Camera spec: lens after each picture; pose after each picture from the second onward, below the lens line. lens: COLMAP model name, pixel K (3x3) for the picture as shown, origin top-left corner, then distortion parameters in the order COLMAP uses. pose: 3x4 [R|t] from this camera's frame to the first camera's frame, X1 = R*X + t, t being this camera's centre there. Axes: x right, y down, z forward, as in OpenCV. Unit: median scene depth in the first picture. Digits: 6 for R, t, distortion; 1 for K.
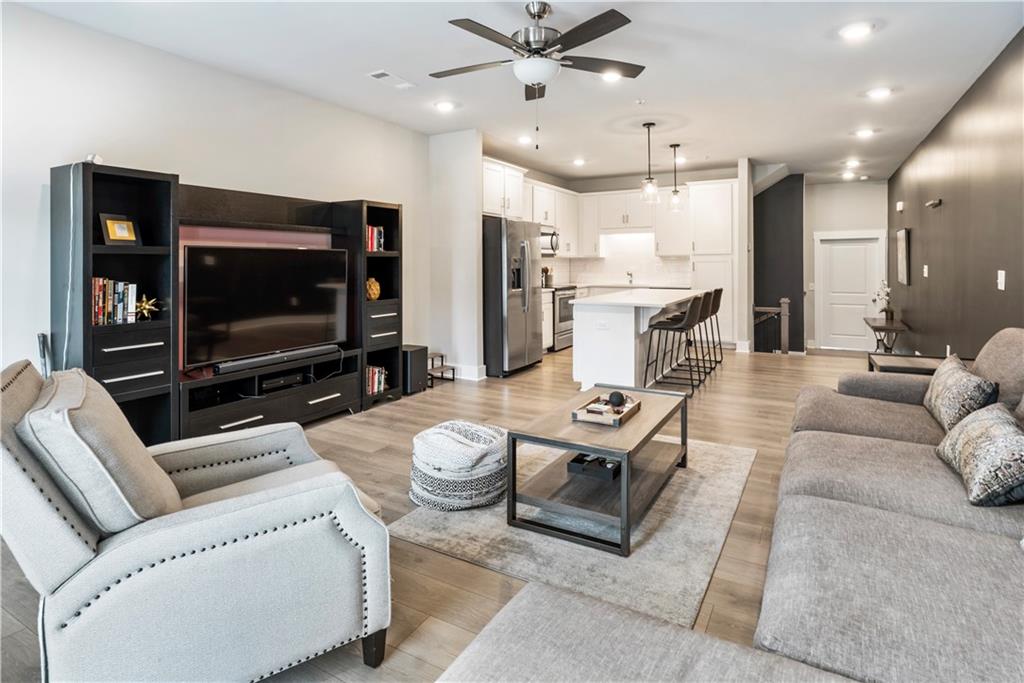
lens RADIAL K [[532.0, 0, 506.6], [0, 532.0, 261.9], [0, 0, 1]] dist [0.000584, -0.000066]
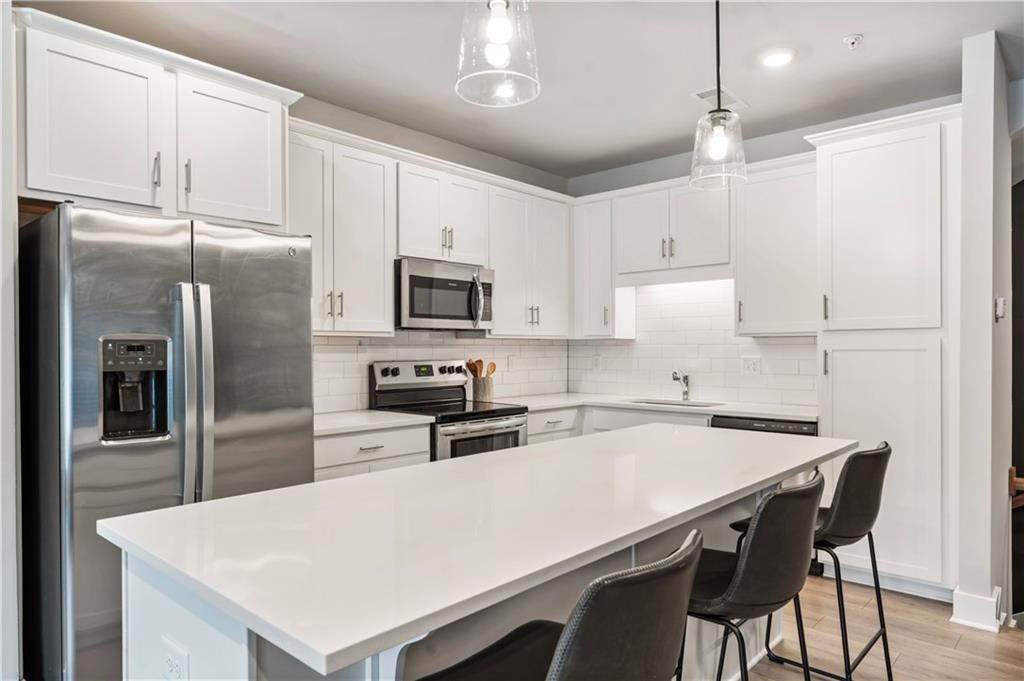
lens RADIAL K [[646.4, 0, 513.0], [0, 646.4, 347.0], [0, 0, 1]] dist [0.001601, 0.001525]
pose [[0.976518, 0.003680, -0.215404, 0.229793], [-0.003348, 0.999993, 0.001906, -0.002420], [0.215410, -0.001140, 0.976523, 0.502098]]
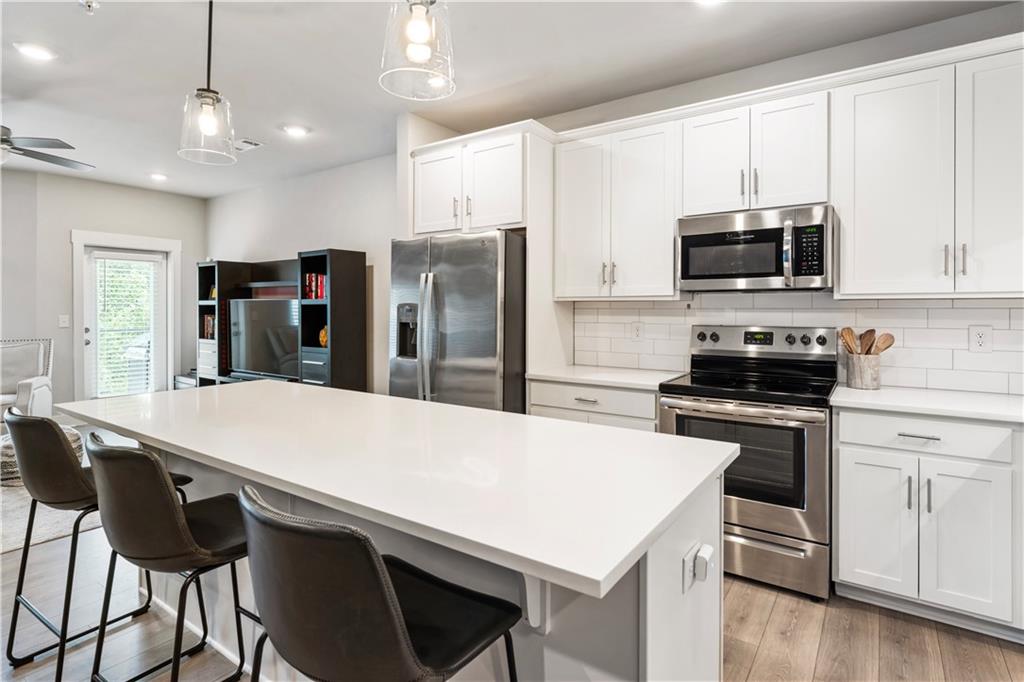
lens RADIAL K [[522.4, 0, 508.3], [0, 522.4, 314.0], [0, 0, 1]] dist [-0.002547, -0.000860]
pose [[-0.092175, 0.011952, -0.995671, 0.427056], [-0.002029, 0.999924, 0.012191, -0.003136], [0.995741, 0.003144, -0.092144, 0.854604]]
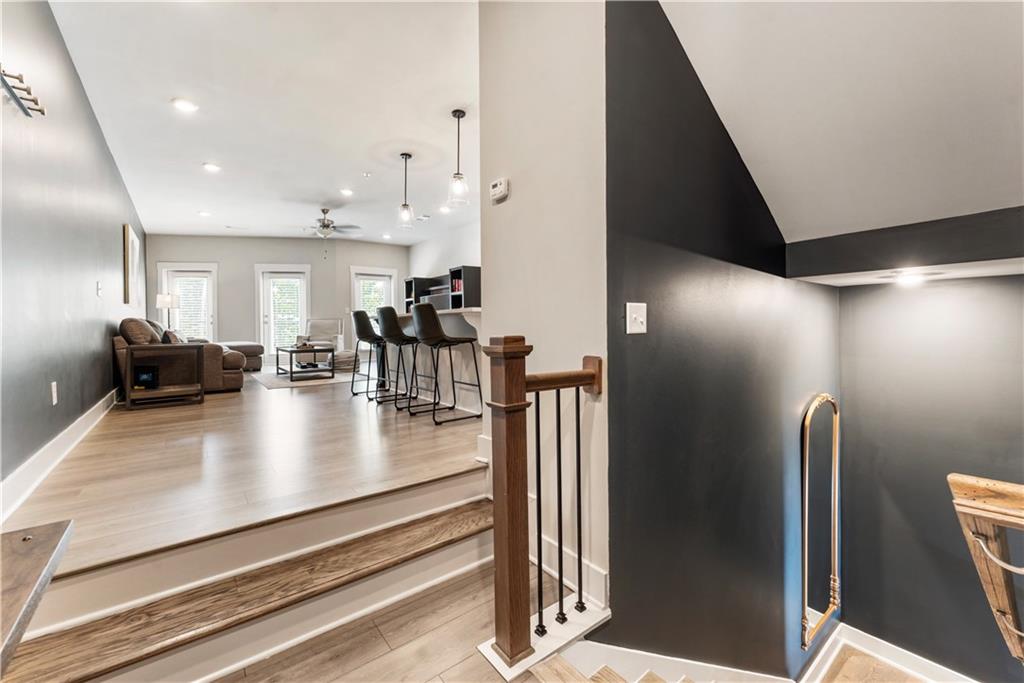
lens RADIAL K [[415.3, 0, 512.4], [0, 415.3, 327.7], [0, 0, 1]] dist [0.000537, -0.000071]
pose [[-0.371933, 0.012110, -0.928180, 0.675743], [0.016223, 0.999847, 0.006545, 0.063306], [0.928118, -0.012623, -0.372073, 1.041427]]
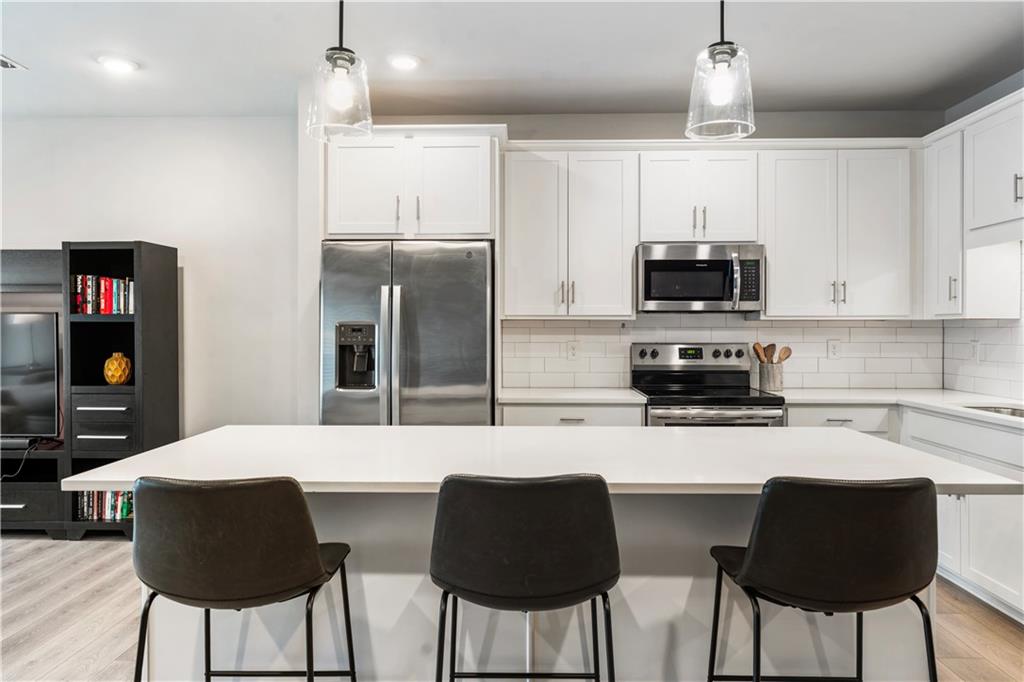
lens RADIAL K [[652.2, 0, 510.2], [0, 652.2, 334.2], [0, 0, 1]] dist [0.001274, 0.001377]
pose [[0.471732, 0.010666, -0.881678, 0.438114], [-0.001656, 0.999936, 0.011211, -0.003096], [0.881740, -0.003829, 0.471719, 0.622771]]
